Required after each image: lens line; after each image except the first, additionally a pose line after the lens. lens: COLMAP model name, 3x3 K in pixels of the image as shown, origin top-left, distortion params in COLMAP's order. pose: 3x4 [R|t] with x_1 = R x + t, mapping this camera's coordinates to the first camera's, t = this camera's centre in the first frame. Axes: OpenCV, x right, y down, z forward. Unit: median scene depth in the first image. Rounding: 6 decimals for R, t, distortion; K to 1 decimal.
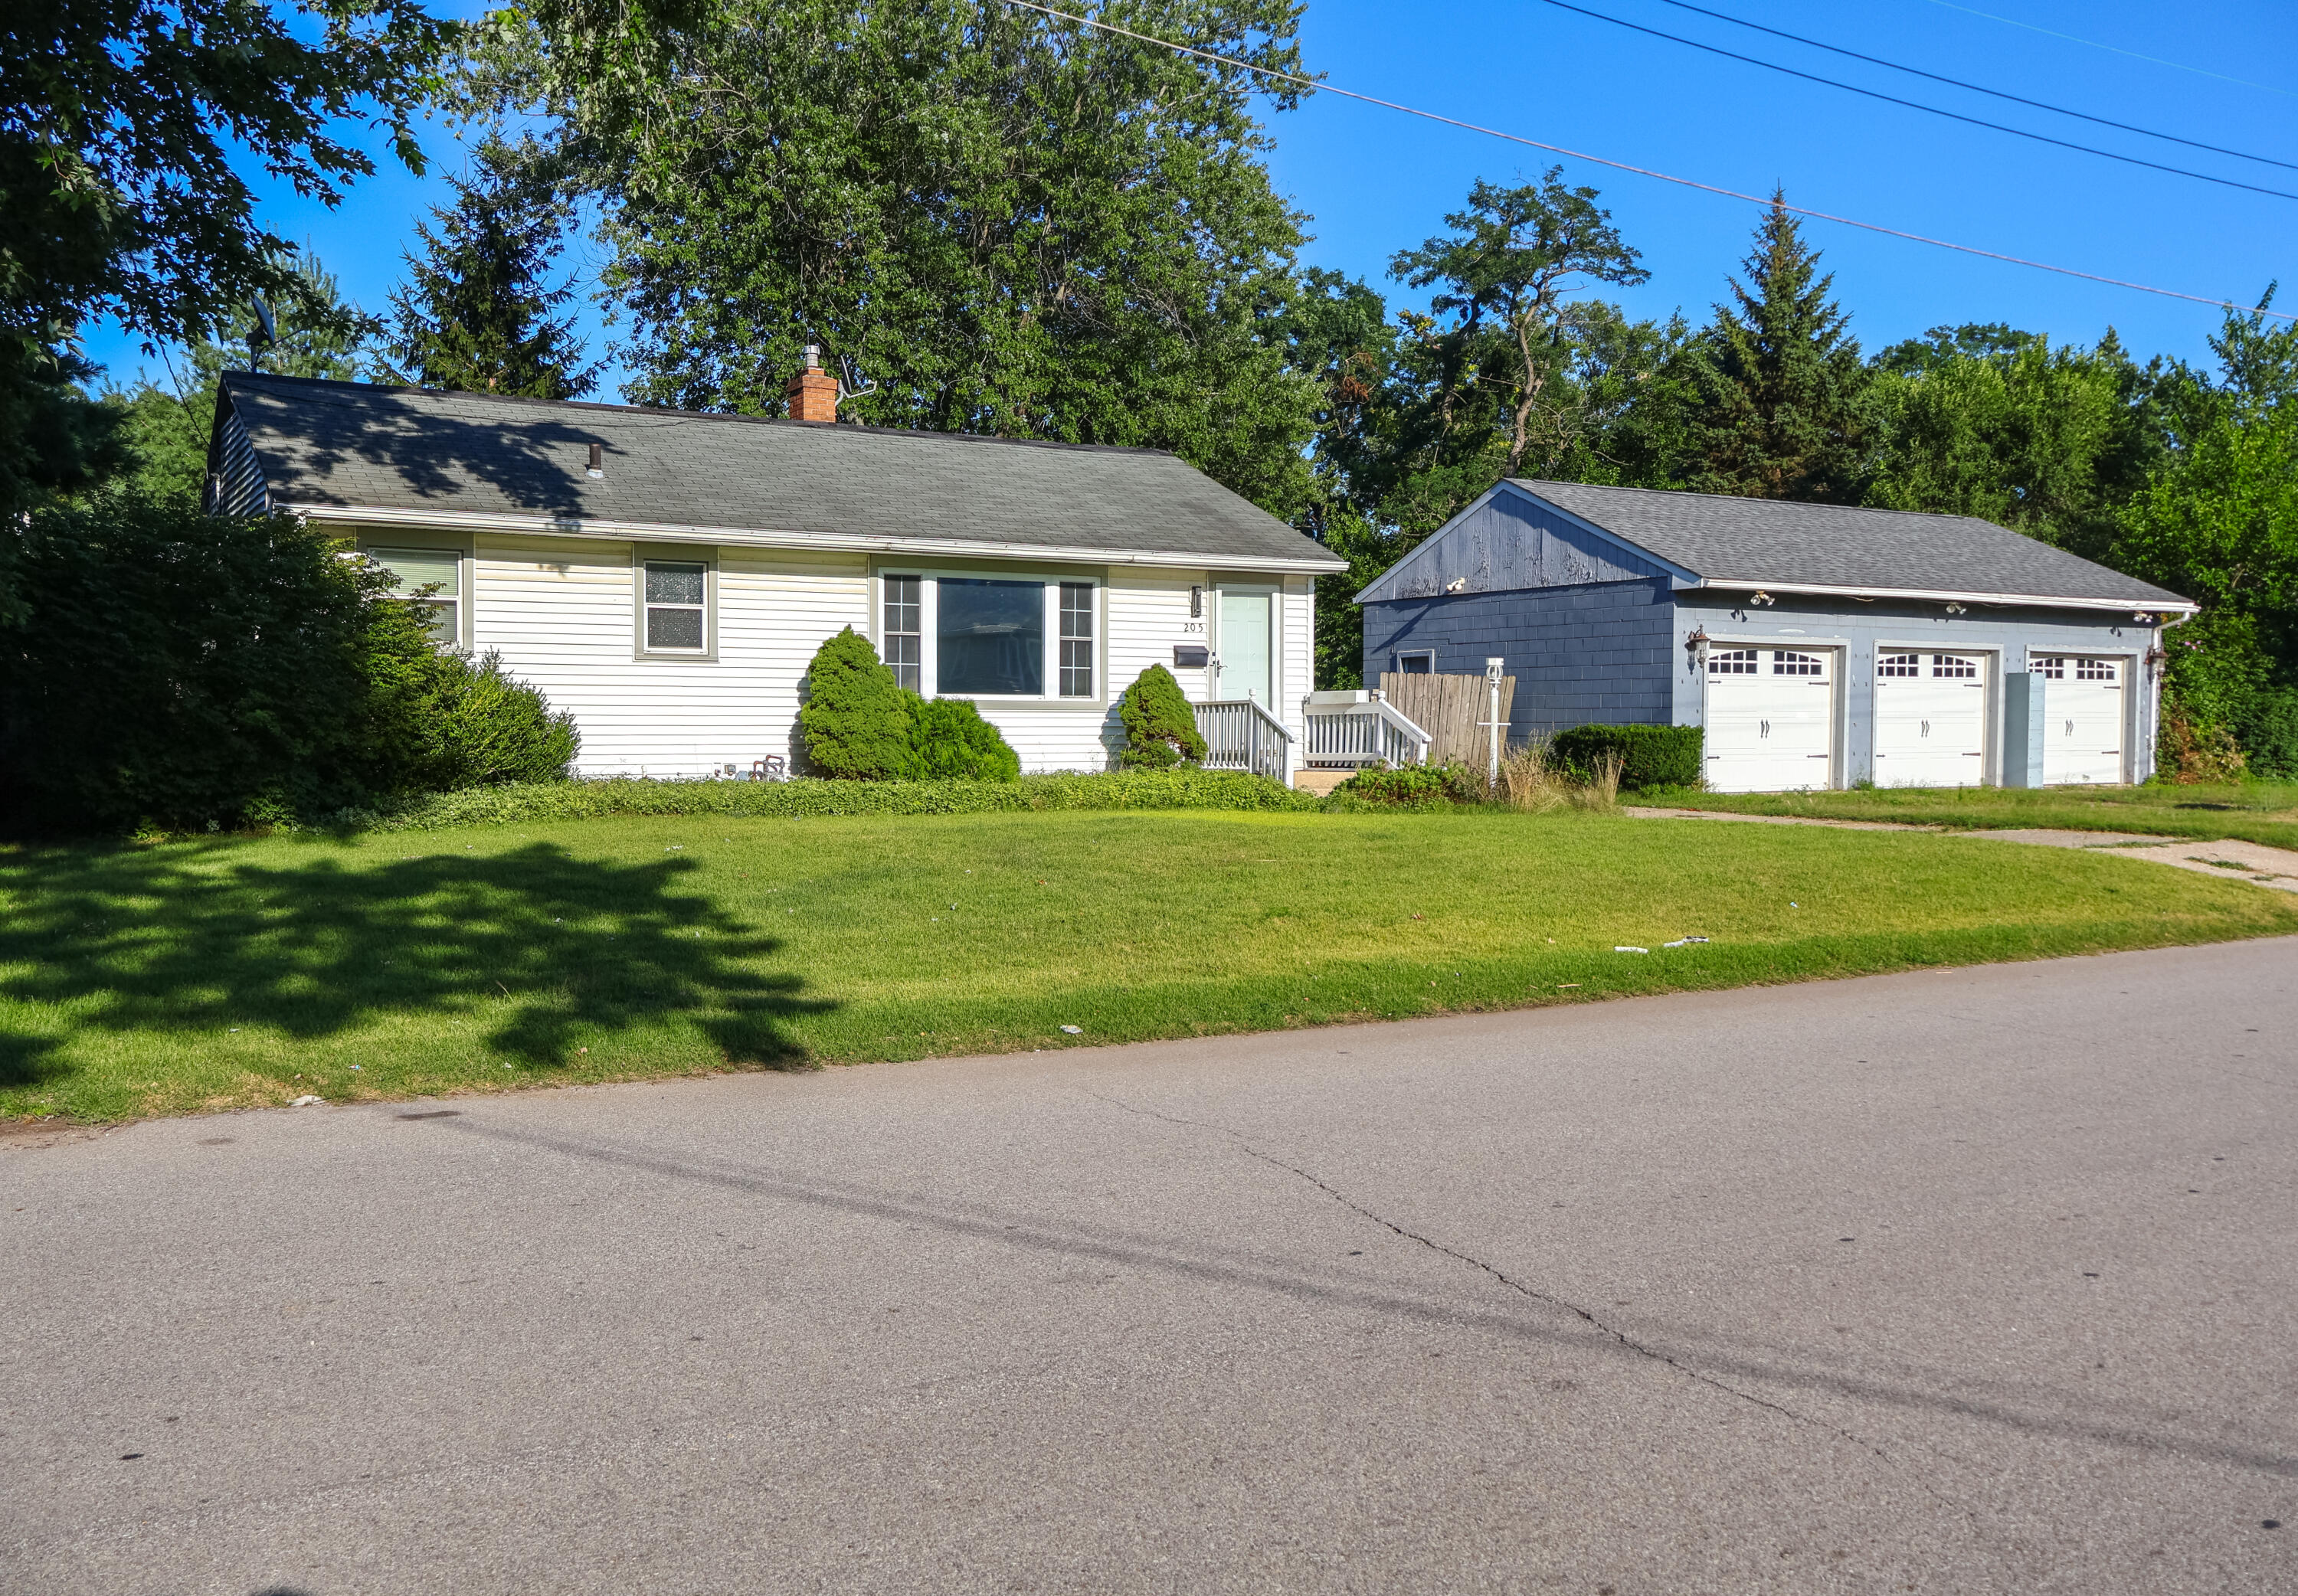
lens RADIAL K [[2005.8, 0, 1151.1], [0, 2005.8, 832.3], [0, 0, 1]] dist [-0.010396, -0.004198]
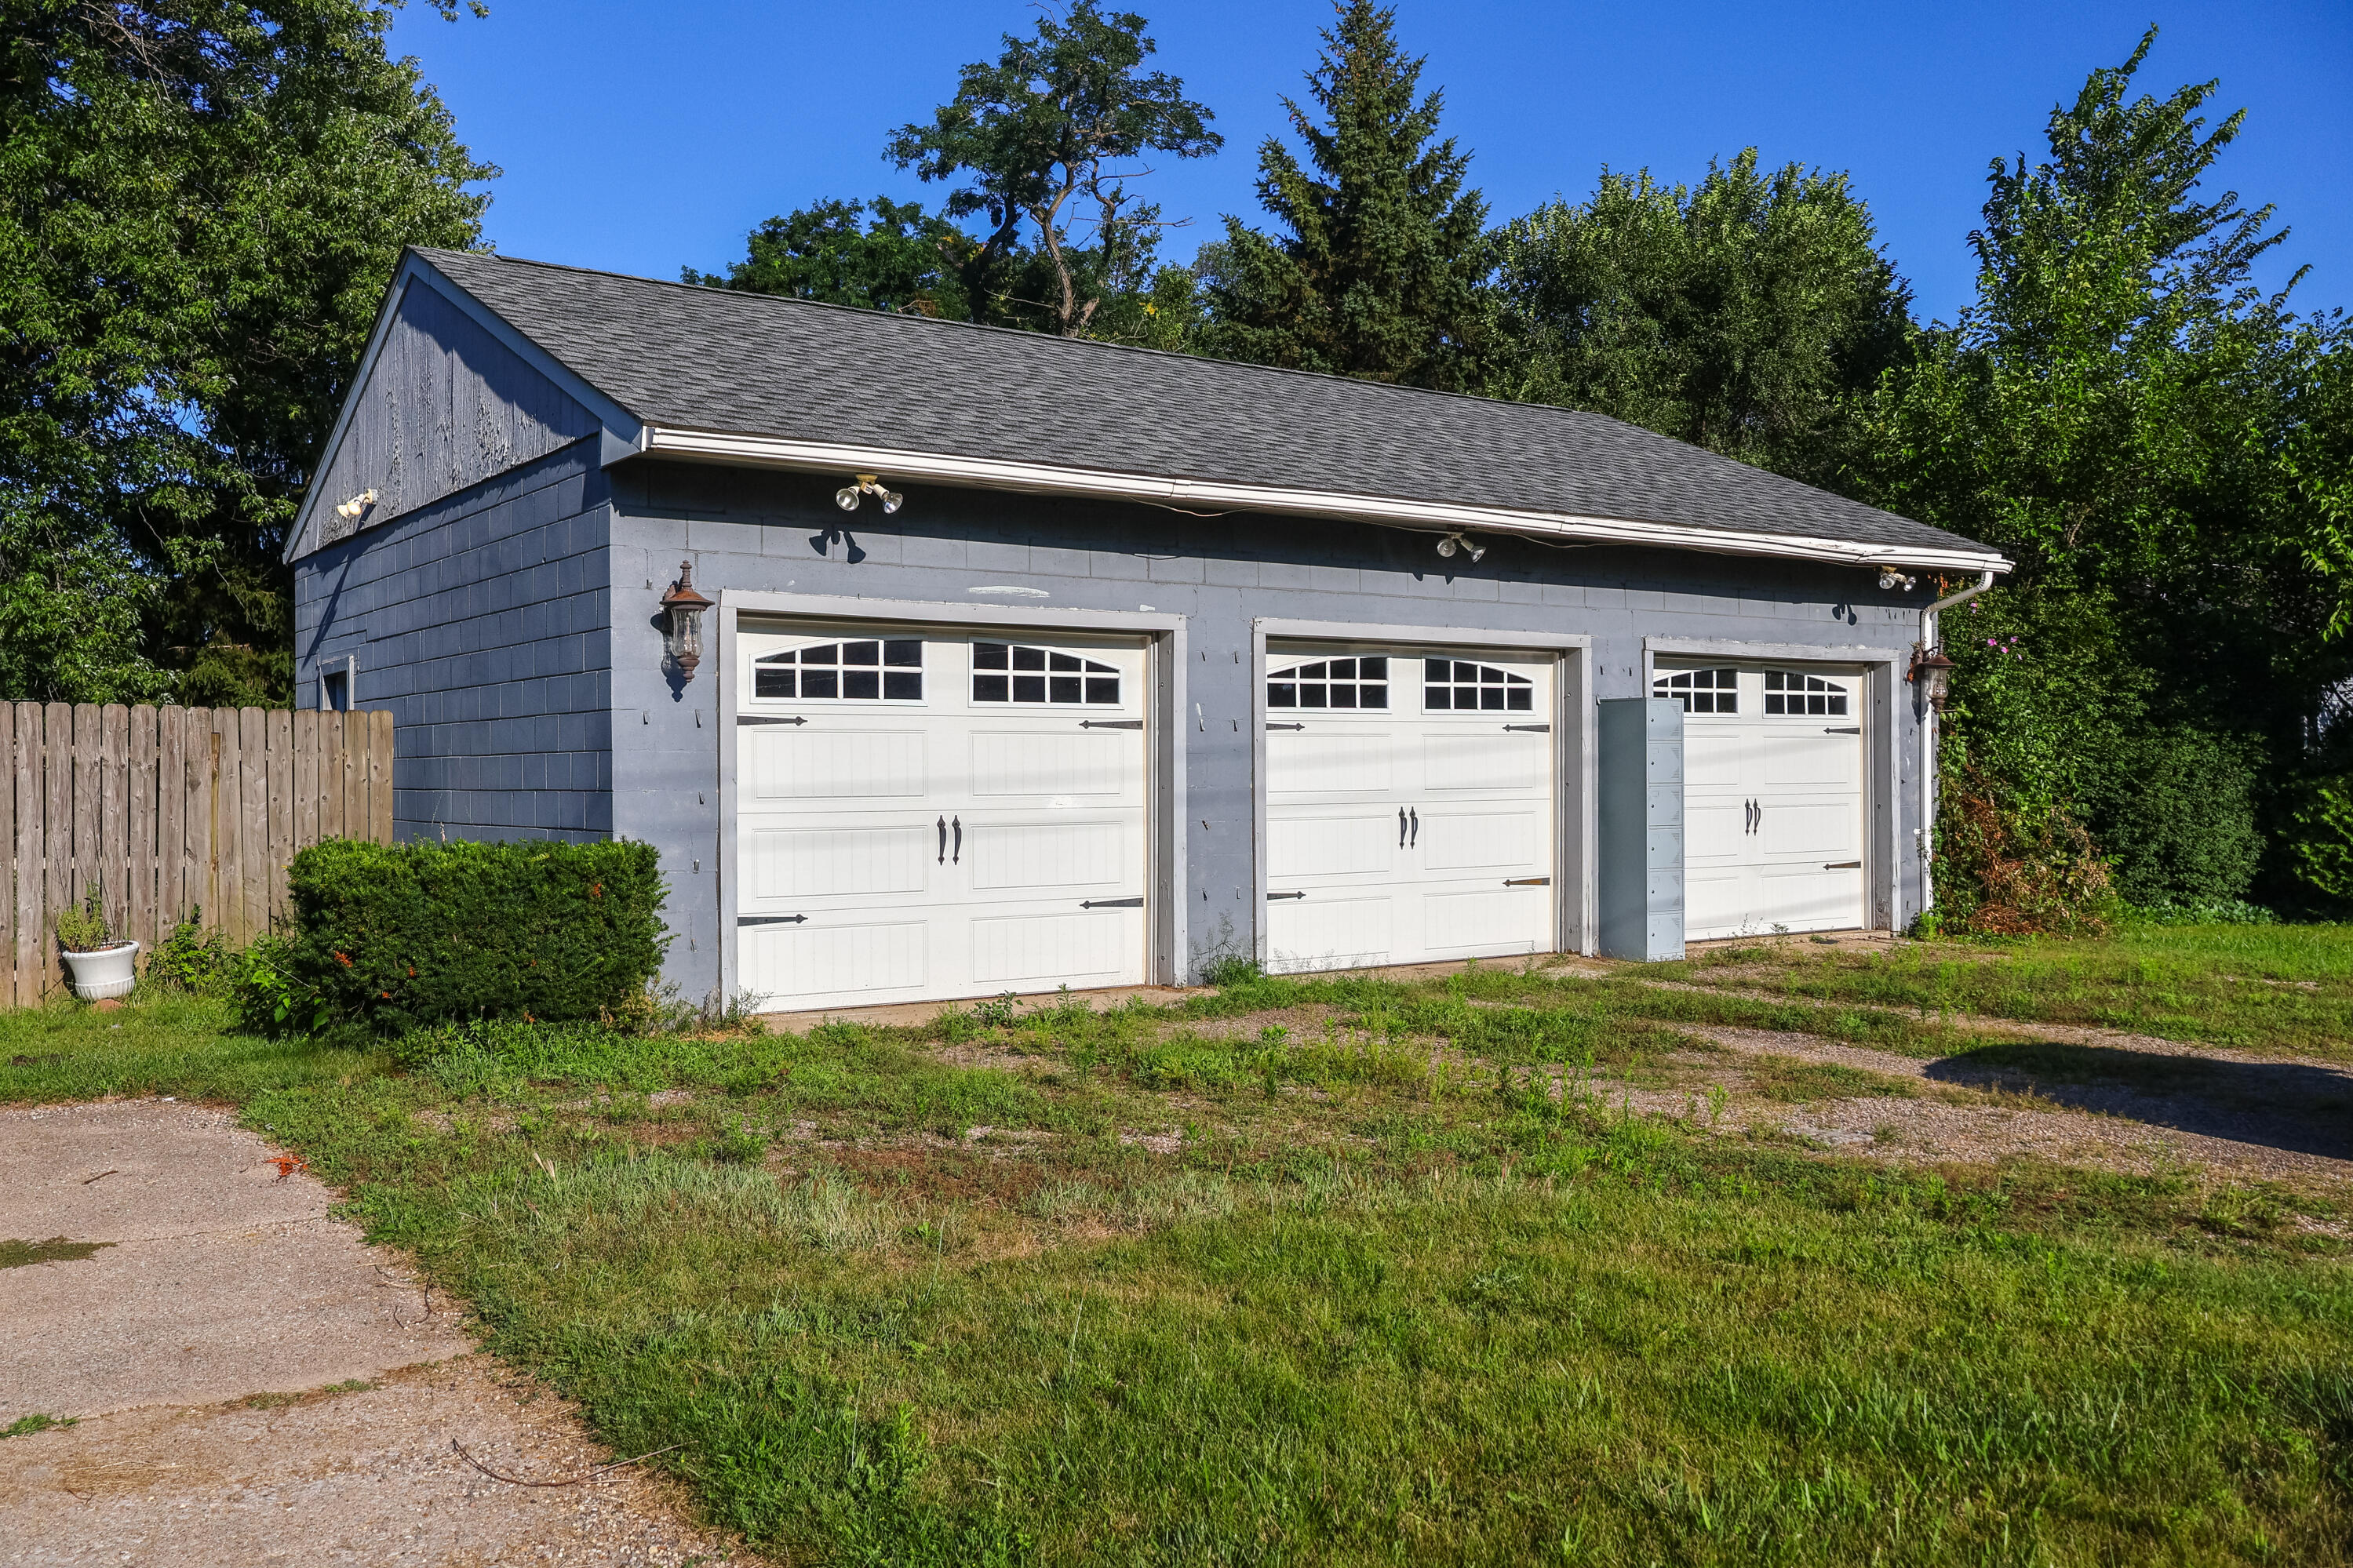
lens RADIAL K [[1987.0, 0, 1174.9], [0, 1987.0, 795.0], [0, 0, 1]] dist [-0.004869, 0.001369]
pose [[0.996667, -0.010495, 0.080900, 0.312150], [0.014329, 0.998794, -0.046954, -0.040745], [-0.080309, 0.047957, 0.995616, 0.596182]]
